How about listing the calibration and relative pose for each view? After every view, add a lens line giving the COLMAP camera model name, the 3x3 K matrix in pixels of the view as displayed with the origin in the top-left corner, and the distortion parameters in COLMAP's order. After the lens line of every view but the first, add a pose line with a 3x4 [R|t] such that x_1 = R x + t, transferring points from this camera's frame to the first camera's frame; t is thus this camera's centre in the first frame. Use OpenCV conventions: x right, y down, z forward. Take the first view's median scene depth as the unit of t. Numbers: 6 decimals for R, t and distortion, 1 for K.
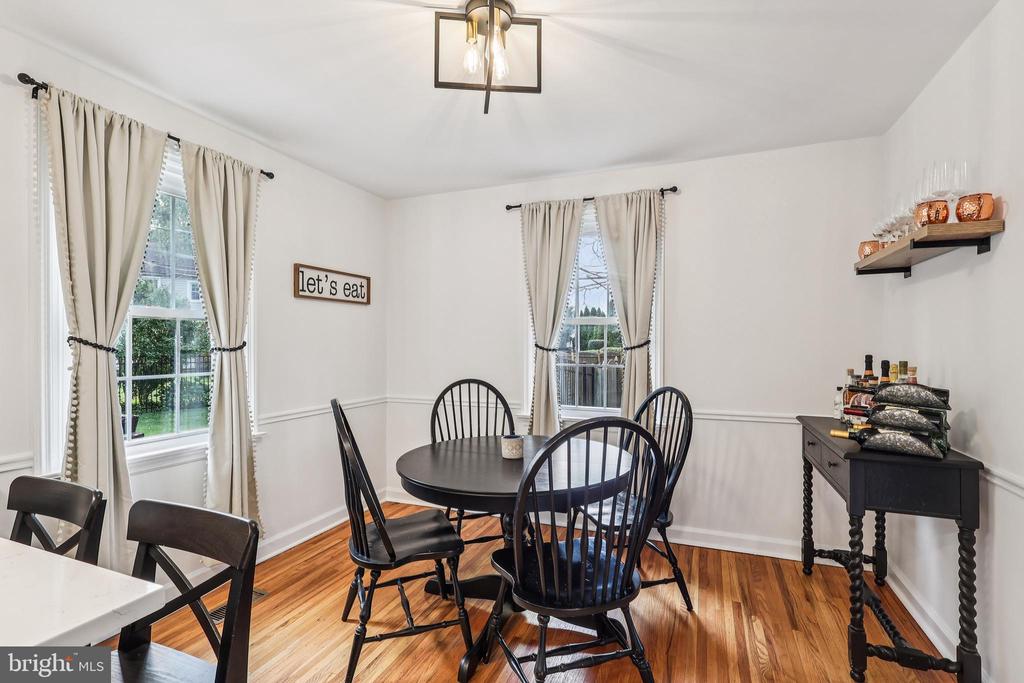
lens RADIAL K [[476.5, 0, 510.1], [0, 476.5, 341.4], [0, 0, 1]] dist [-0.002079, 0.000585]
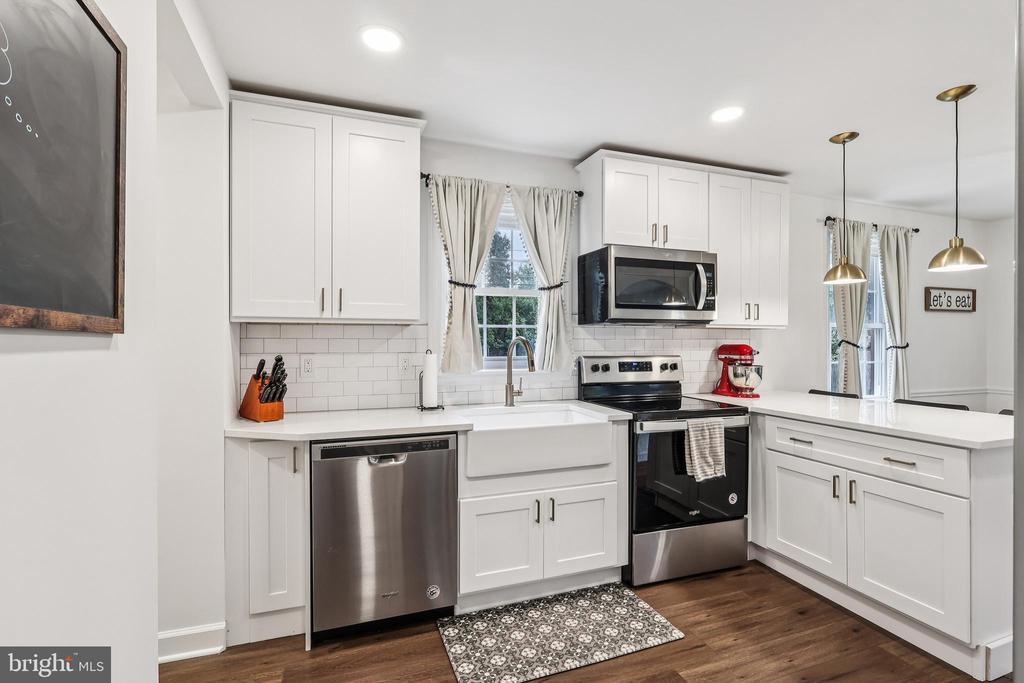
lens RADIAL K [[476.5, 0, 516.8], [0, 476.5, 341.0], [0, 0, 1]] dist [-0.002079, 0.000585]
pose [[0.675248, -0.001247, -0.737590, -0.294414], [0.002704, 0.999996, 0.000784, -0.009519], [0.737586, -0.002524, 0.675249, -1.091588]]
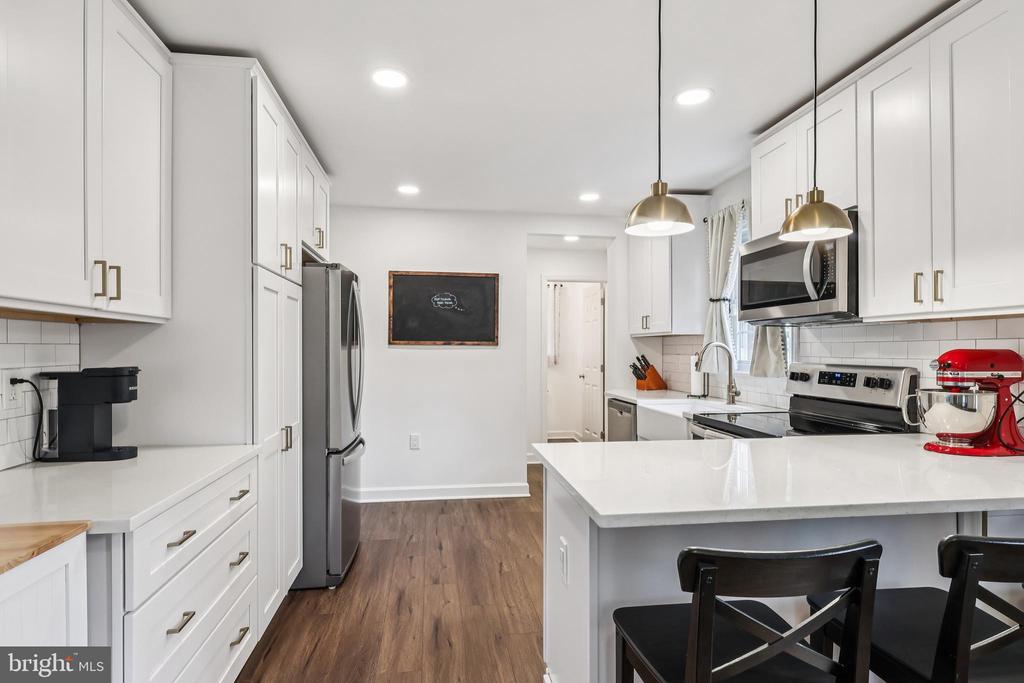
lens RADIAL K [[550.1, 0, 512.4], [0, 550.1, 350.7], [0, 0, 1]] dist [-0.000961, 0.002508]
pose [[-0.864630, 0.001933, -0.502405, 0.106478], [0.002811, 0.999996, -0.000992, 0.004521], [0.502401, -0.002270, -0.864632, 0.686993]]
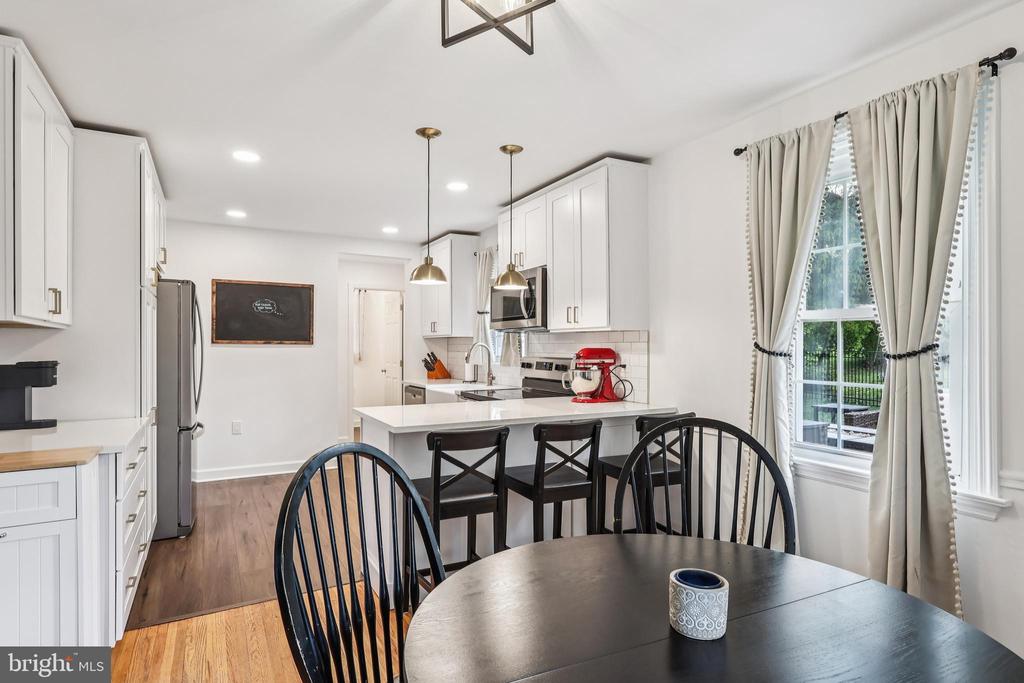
lens RADIAL K [[550.1, 0, 514.5], [0, 550.1, 347.0], [0, 0, 1]] dist [-0.000961, 0.002508]
pose [[-0.631910, 0.000443, -0.775042, 0.454735], [0.003400, 0.999992, -0.002200, 0.003194], [0.775035, -0.004025, -0.631906, 1.134794]]
